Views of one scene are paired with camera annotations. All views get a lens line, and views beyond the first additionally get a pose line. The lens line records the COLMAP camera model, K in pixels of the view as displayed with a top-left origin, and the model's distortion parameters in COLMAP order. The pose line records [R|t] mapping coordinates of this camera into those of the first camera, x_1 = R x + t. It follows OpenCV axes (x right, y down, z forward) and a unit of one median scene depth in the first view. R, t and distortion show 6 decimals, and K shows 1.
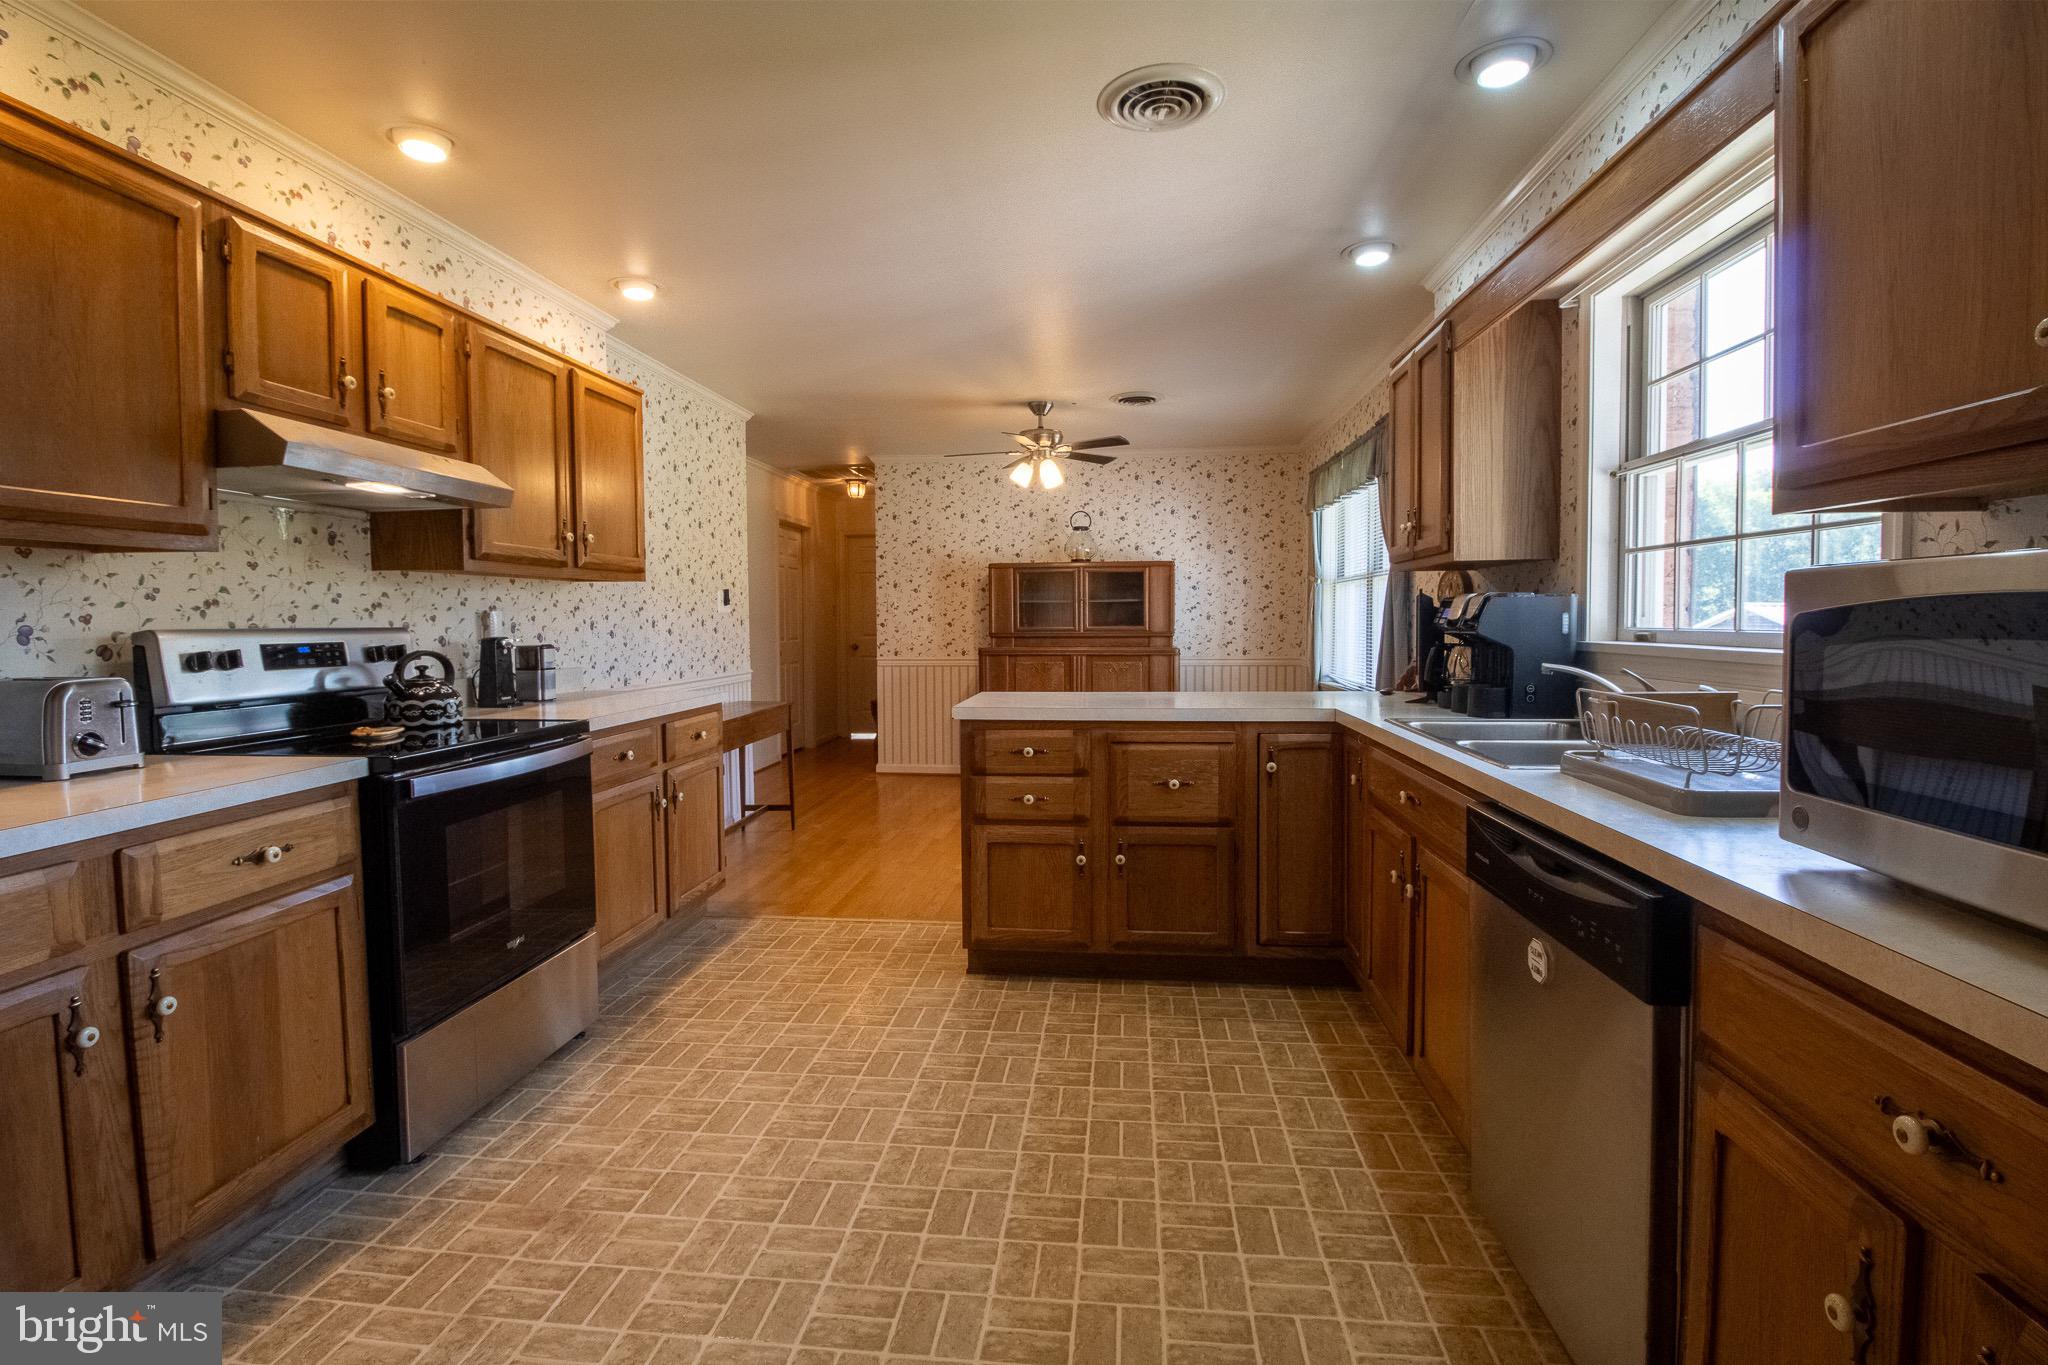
lens RADIAL K [[946.3, 0, 1000.2], [0, 946.3, 660.3], [0, 0, 1]] dist [0.001406, -0.015659]
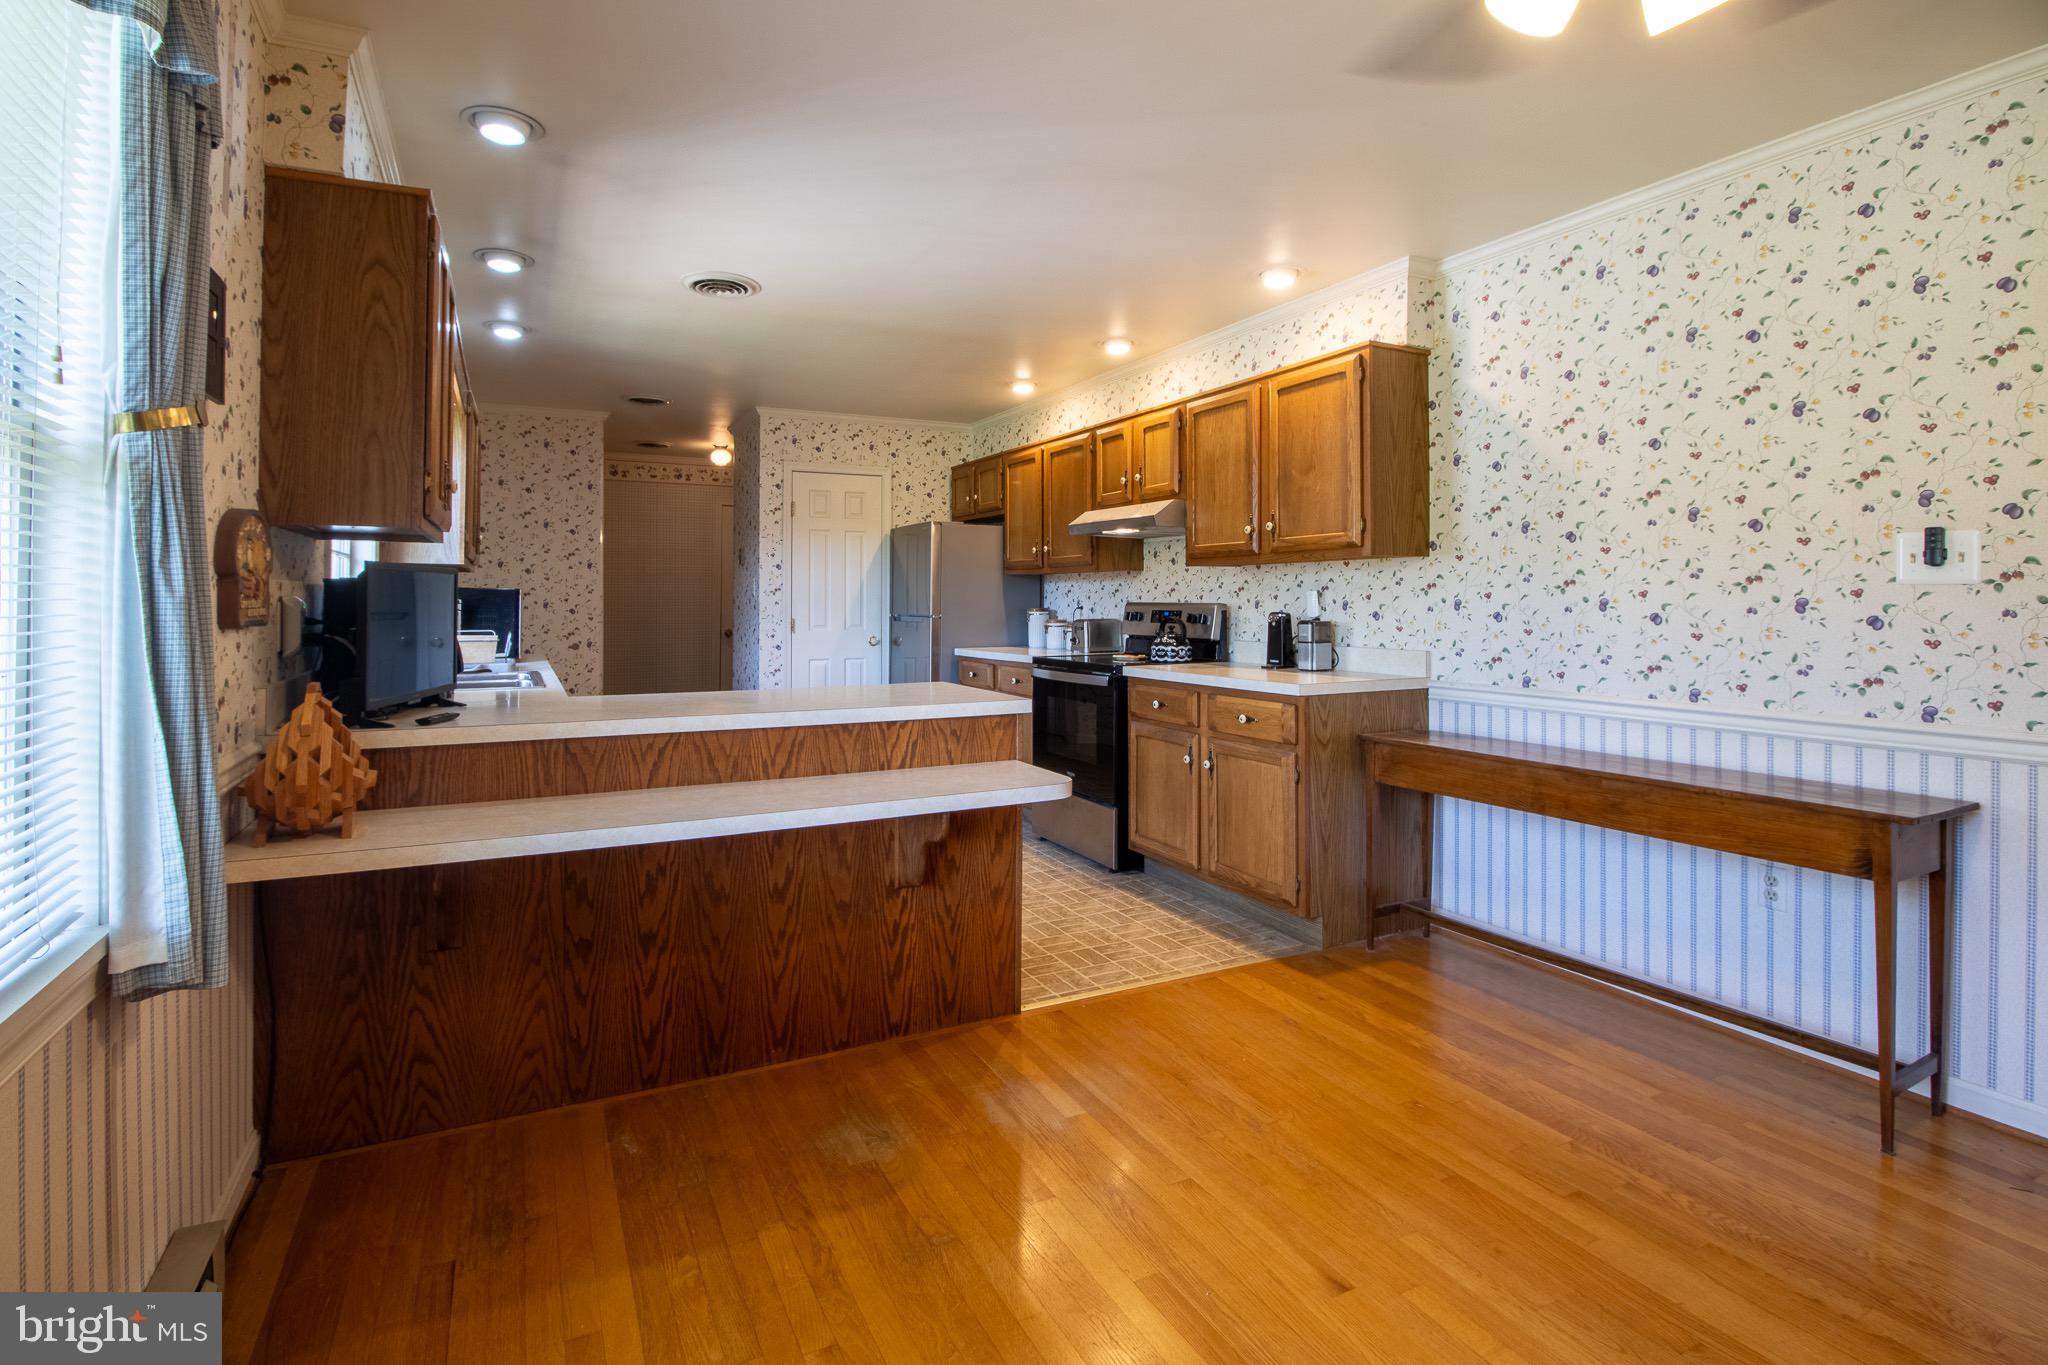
lens RADIAL K [[967.3, 0, 1042.4], [0, 967.3, 592.0], [0, 0, 1]] dist [-0.000102, -0.011428]
pose [[-0.808158, 0.001521, -0.588964, 0.396409], [-0.021304, 0.999267, 0.031812, -0.070207], [0.588581, 0.038256, -0.807533, 1.526155]]
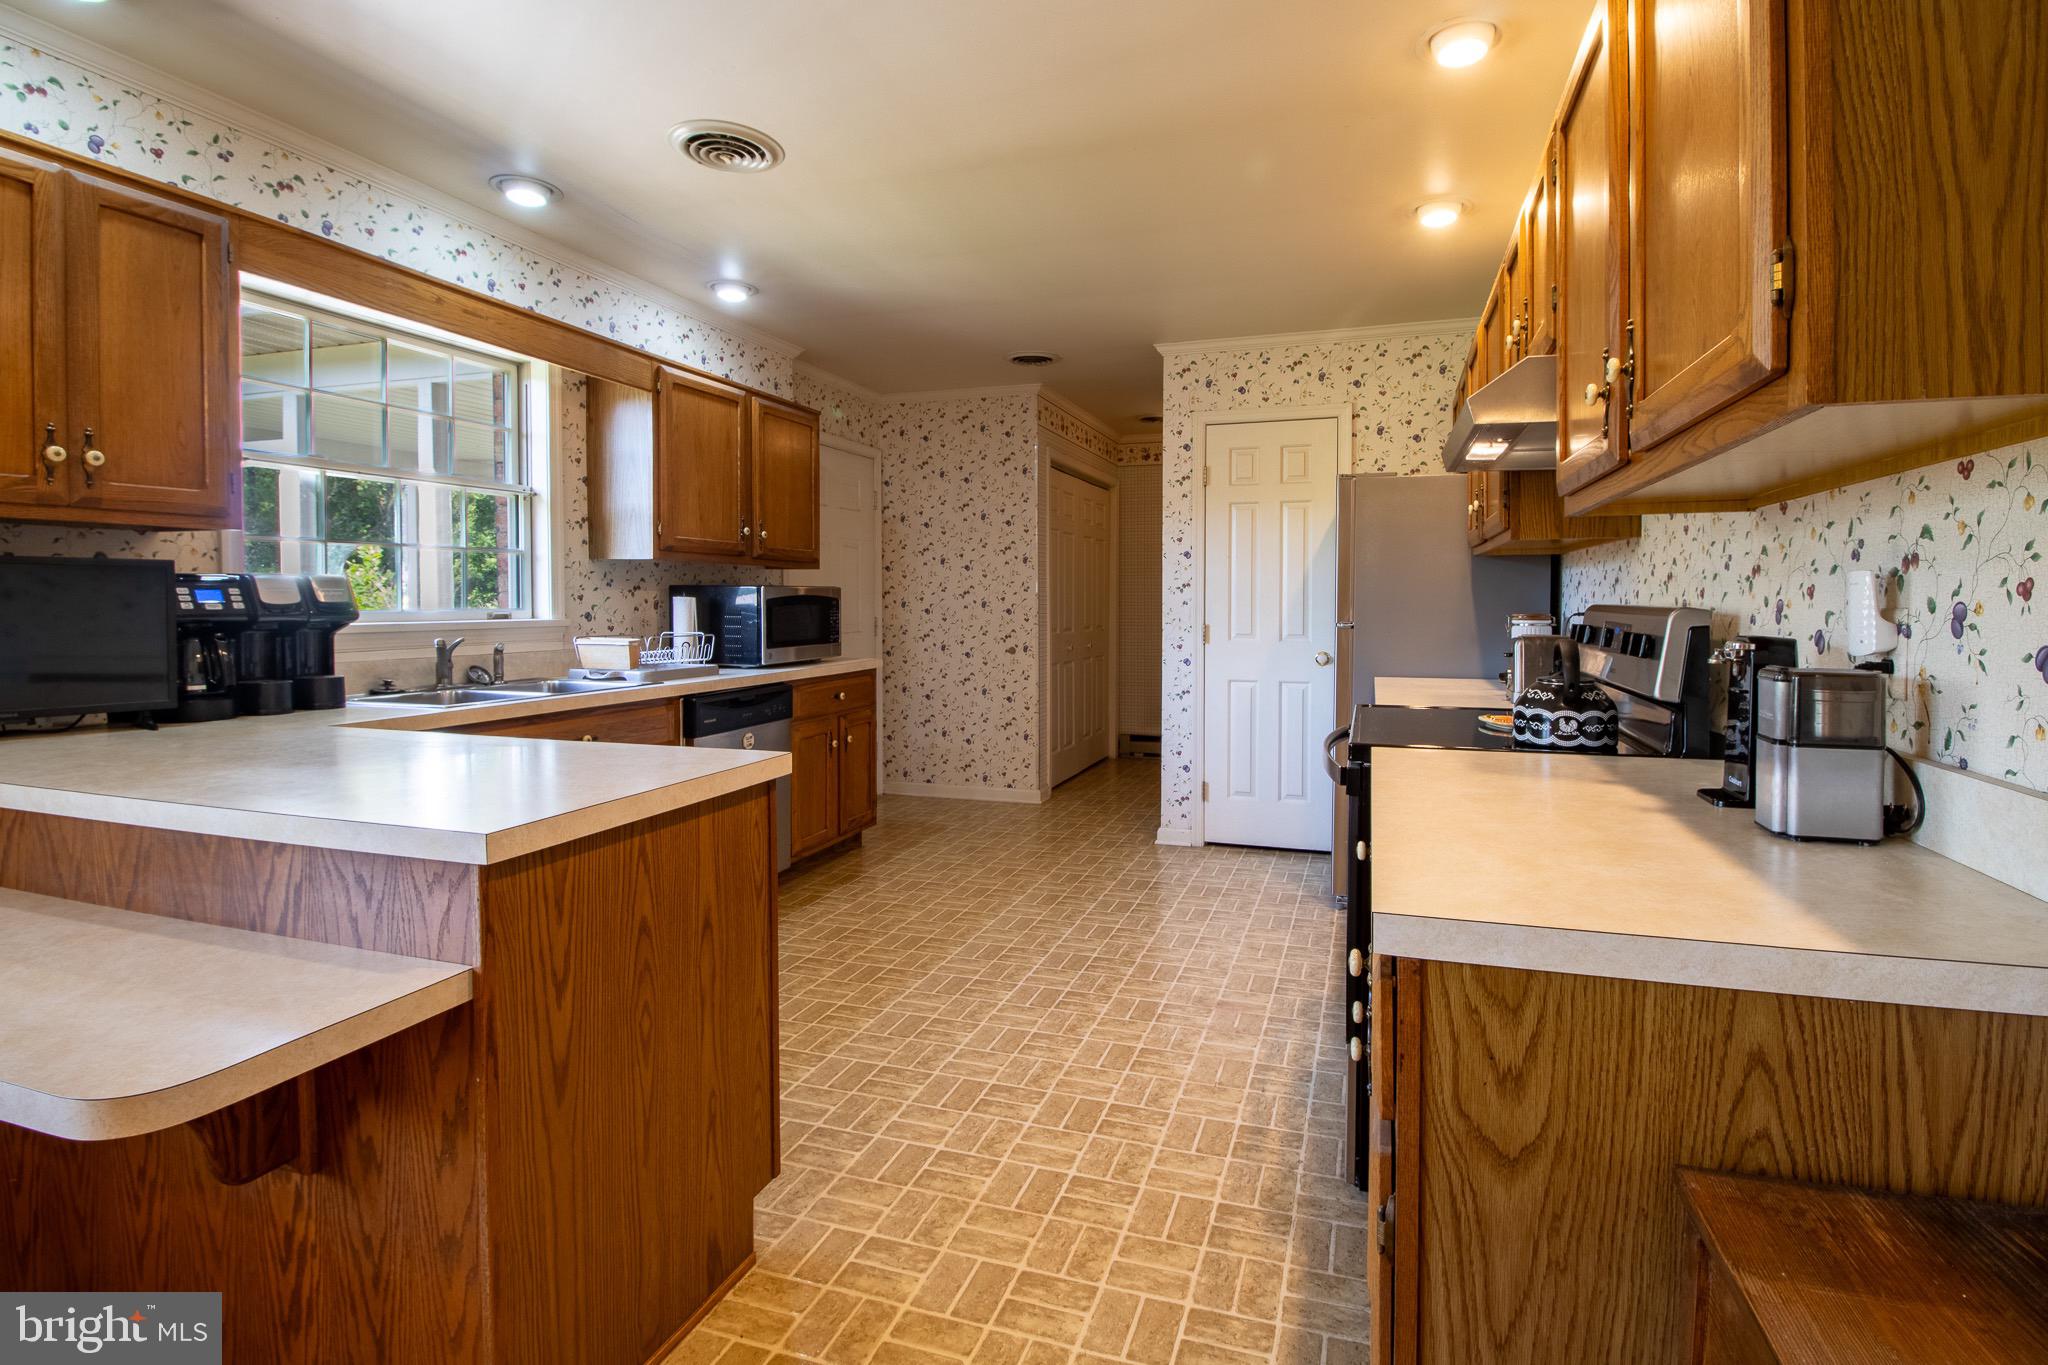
lens RADIAL K [[1006.5, 0, 1013.6], [0, 1006.5, 632.9], [0, 0, 1]] dist [0.000651, -0.015108]
pose [[-0.987636, 0.000198, 0.156766, -0.154612], [0.012439, 0.996945, 0.077107, -0.054848], [-0.156272, 0.078104, -0.984621, 1.260166]]
